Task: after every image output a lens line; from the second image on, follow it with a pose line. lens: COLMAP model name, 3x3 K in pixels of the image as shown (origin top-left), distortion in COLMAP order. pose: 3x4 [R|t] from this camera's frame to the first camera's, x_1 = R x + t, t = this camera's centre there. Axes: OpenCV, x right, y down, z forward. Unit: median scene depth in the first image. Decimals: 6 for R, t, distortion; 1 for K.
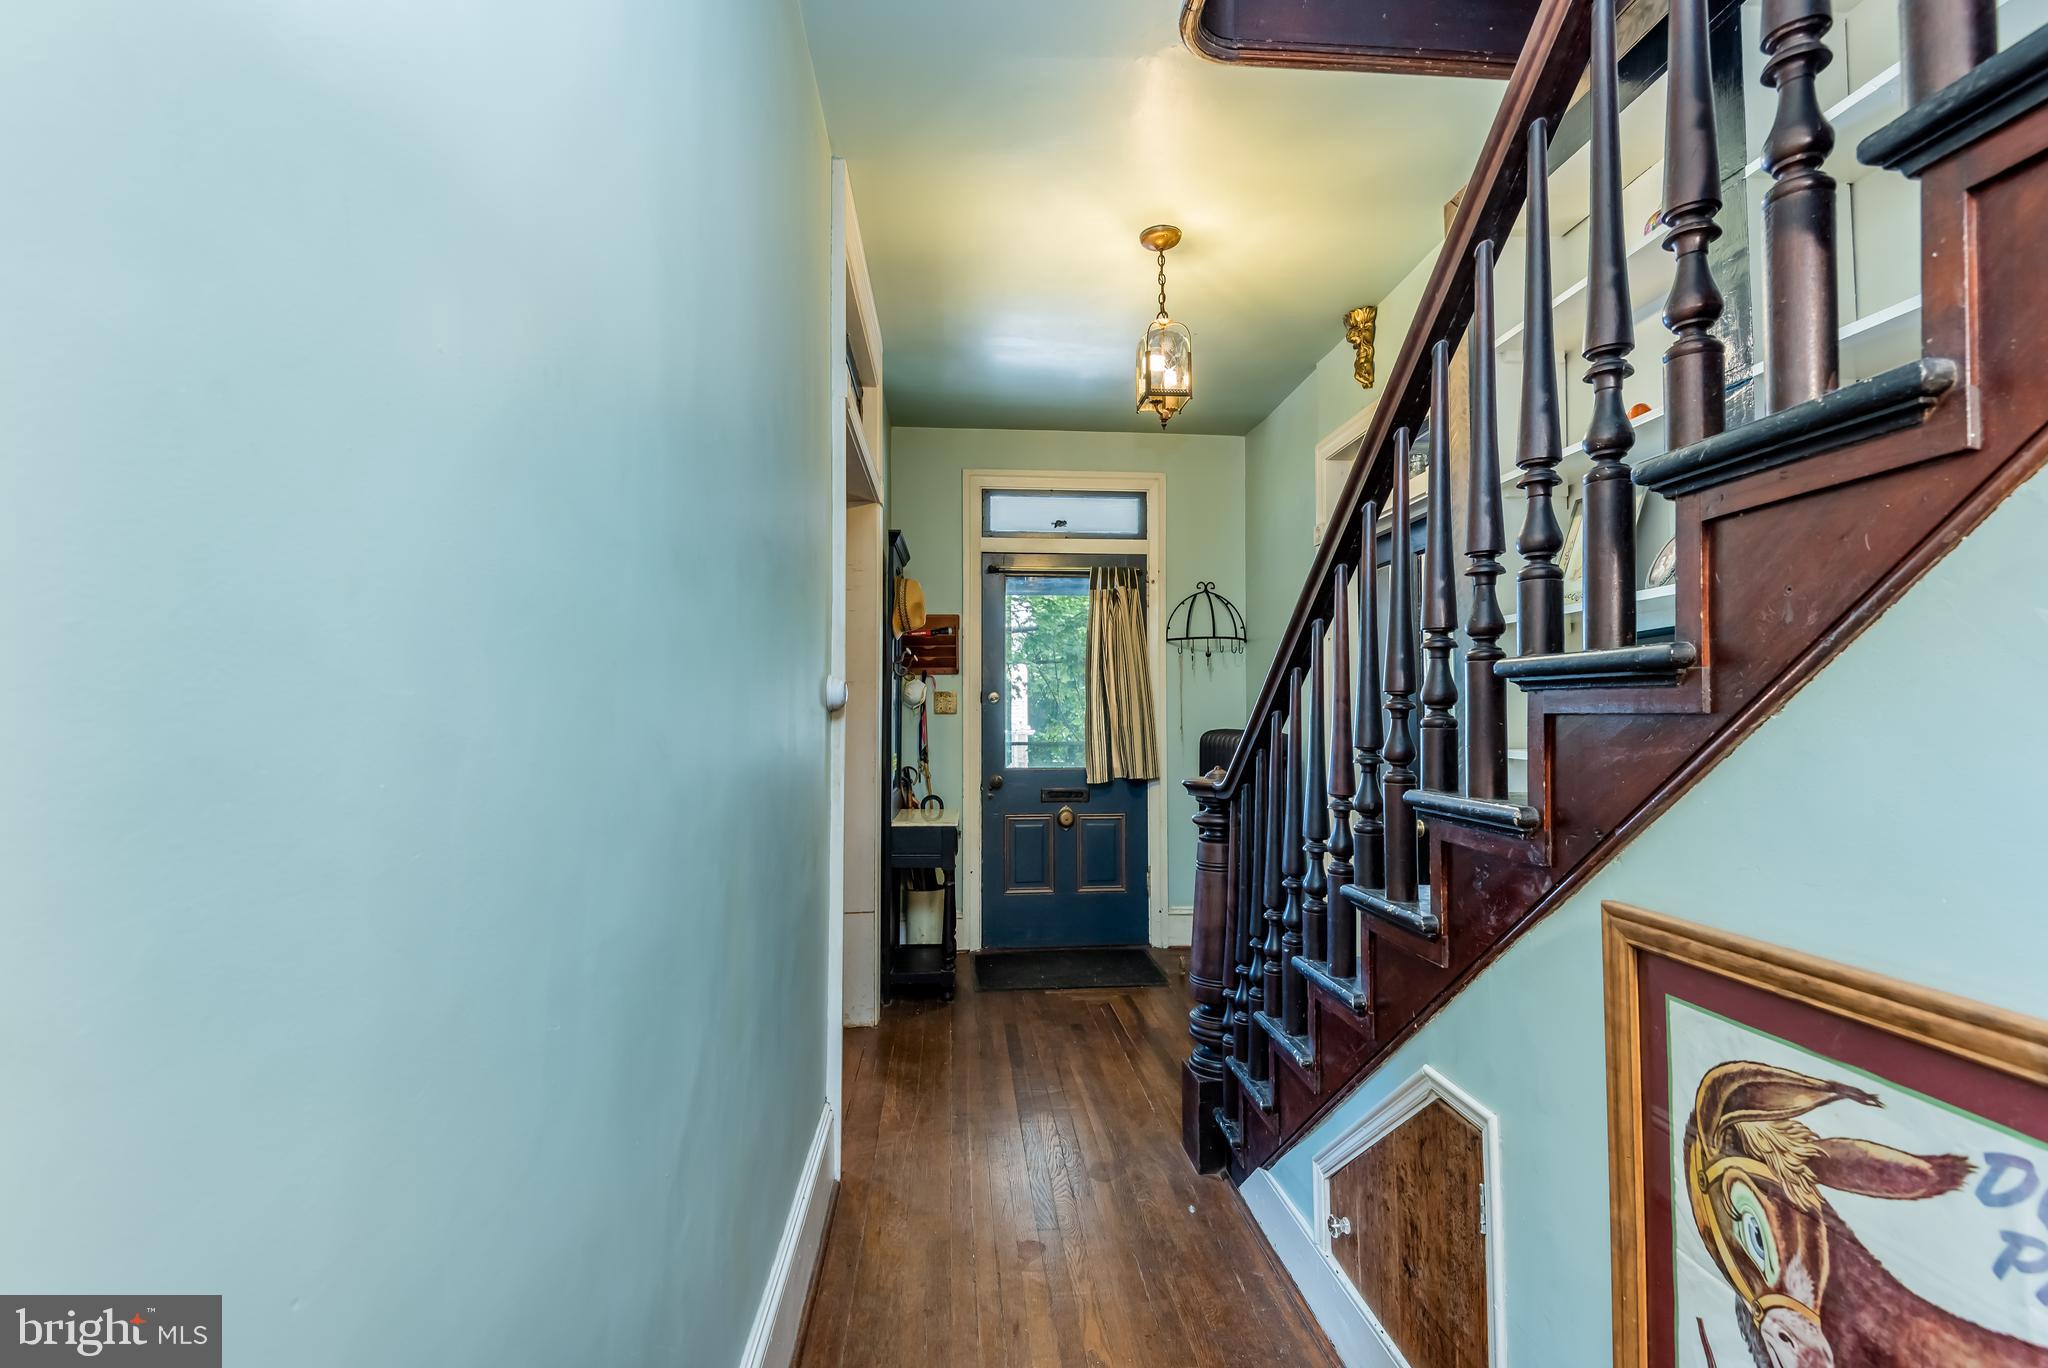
lens RADIAL K [[948.7, 0, 1029.5], [0, 948.7, 692.8], [0, 0, 1]] dist [0.008115, -0.003953]
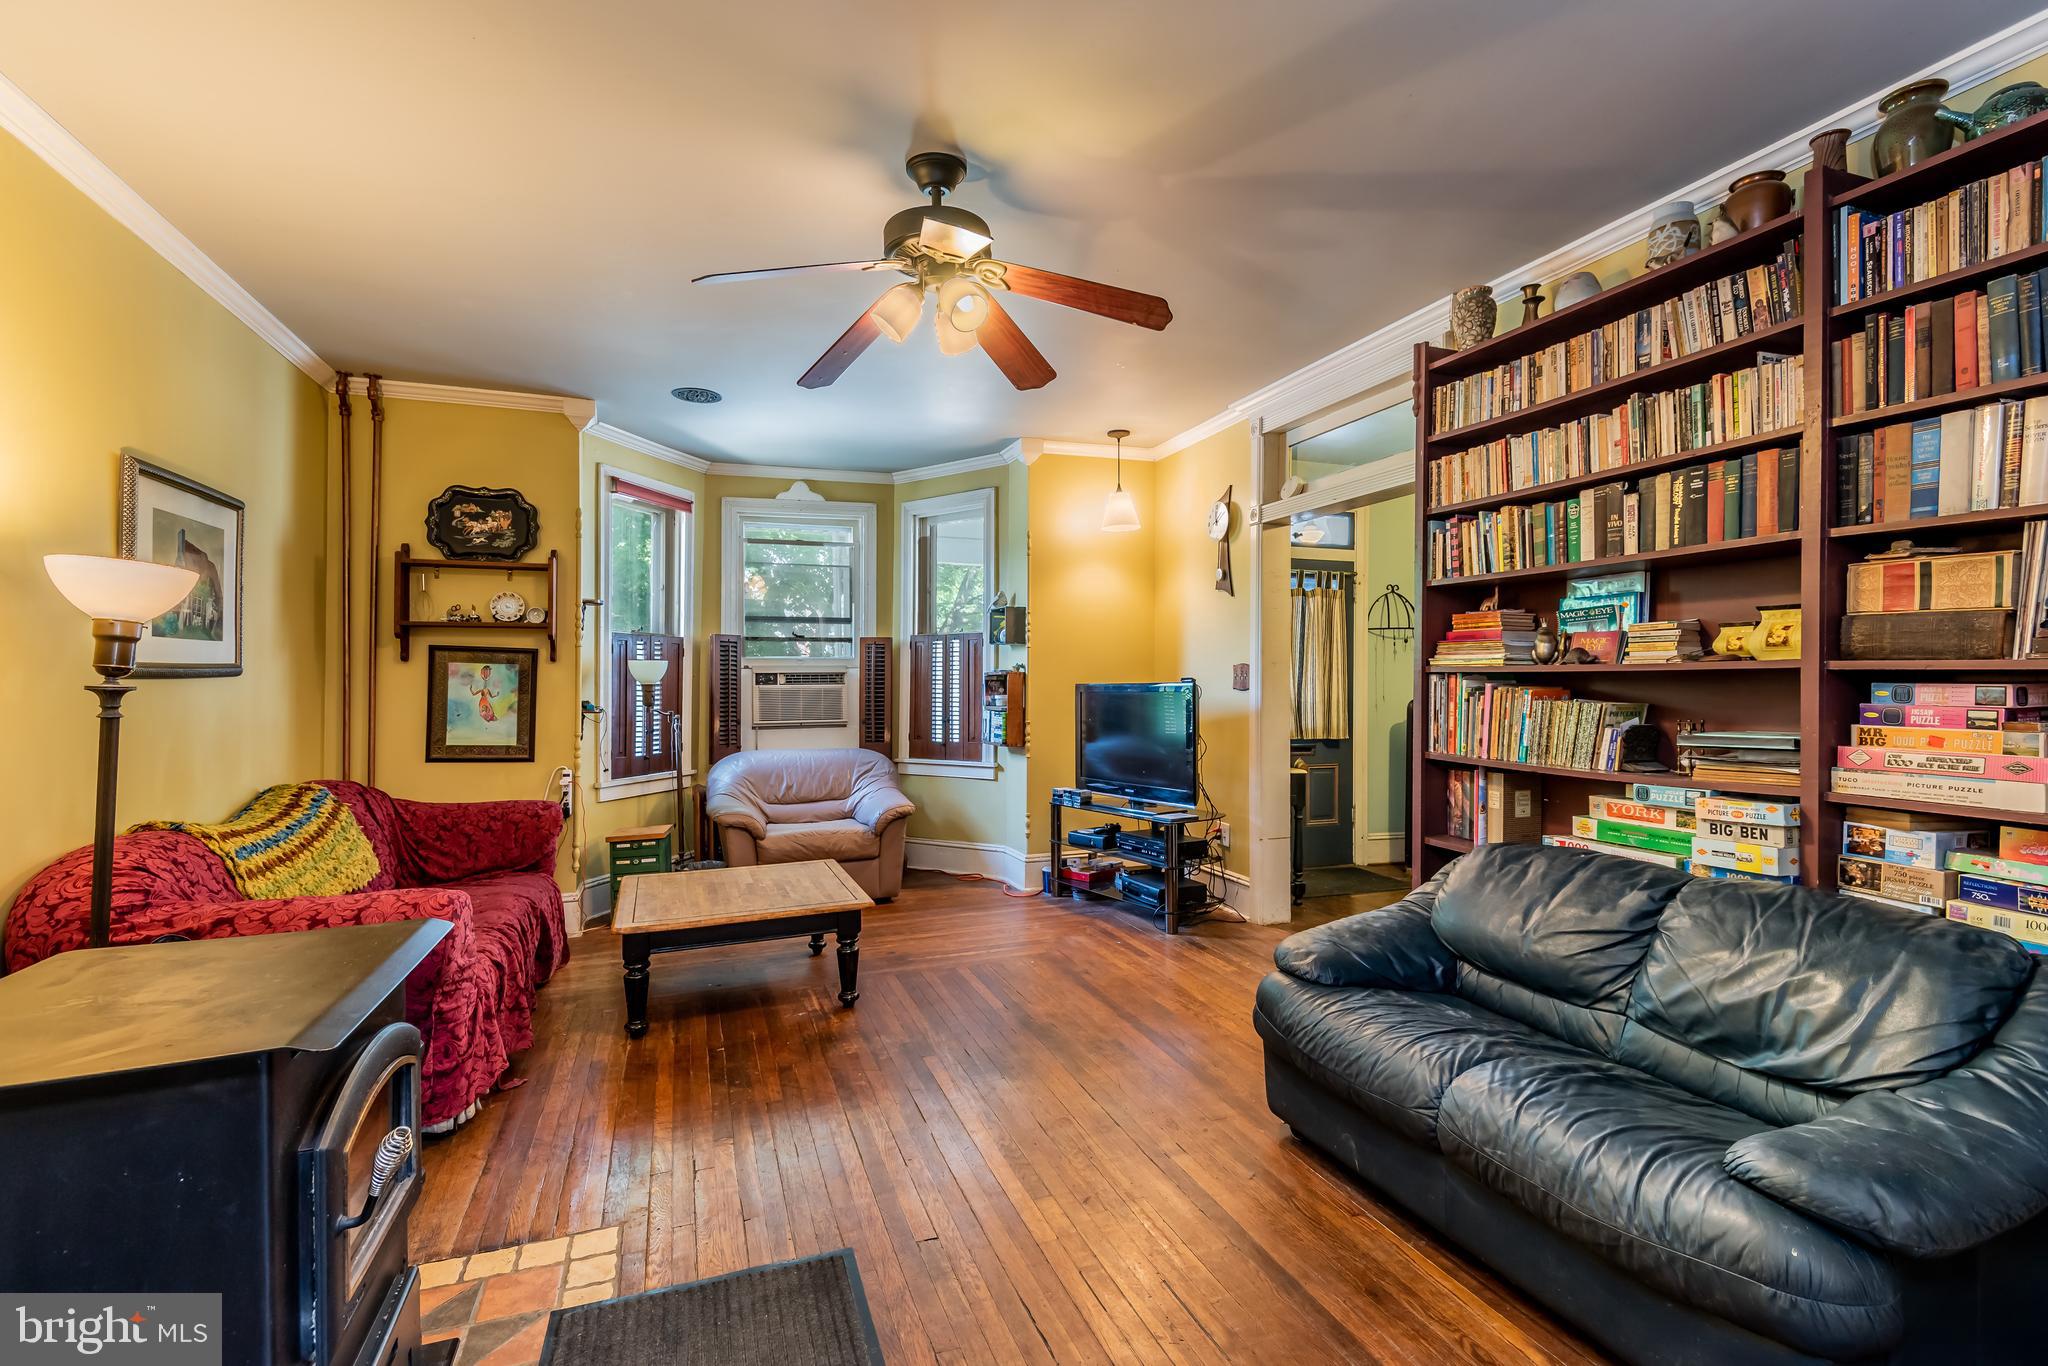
lens RADIAL K [[948.7, 0, 1049.9], [0, 948.7, 678.0], [0, 0, 1]] dist [0.008115, -0.003953]
pose [[0.961705, 0.006770, 0.274002, -0.637039], [-0.015117, 0.999483, 0.028362, -0.018778], [-0.273668, -0.031419, 0.961311, -0.131063]]
